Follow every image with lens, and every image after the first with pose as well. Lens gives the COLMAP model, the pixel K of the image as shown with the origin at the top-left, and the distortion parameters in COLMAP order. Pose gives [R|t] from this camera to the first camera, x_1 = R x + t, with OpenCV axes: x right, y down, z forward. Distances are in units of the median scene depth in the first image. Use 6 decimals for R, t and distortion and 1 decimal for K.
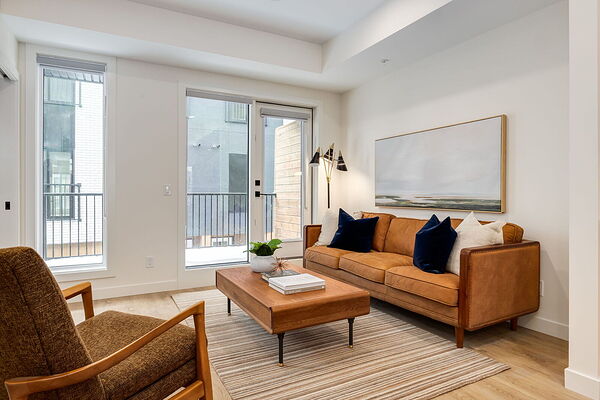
lens RADIAL K [[360.0, 0, 299.7], [0, 360.0, 199.3], [0, 0, 1]] dist [0.000403, 0.000733]
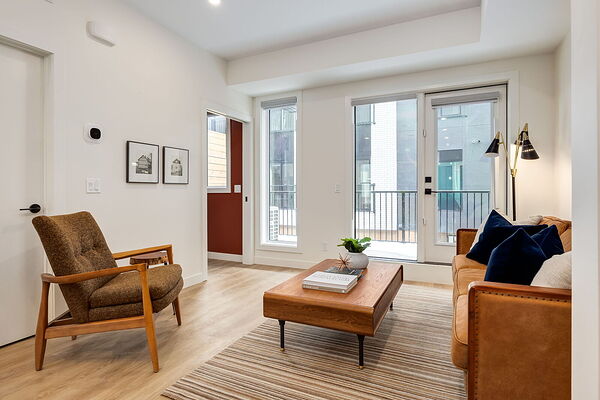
lens RADIAL K [[324.9, 0, 299.7], [0, 324.9, 194.5], [0, 0, 1]] dist [0.006923, -0.000209]
pose [[0.585538, 0.005544, -0.810626, 0.431404], [-0.010353, 0.999946, -0.000639, -0.002565], [0.810579, 0.008767, 0.585564, 0.261586]]
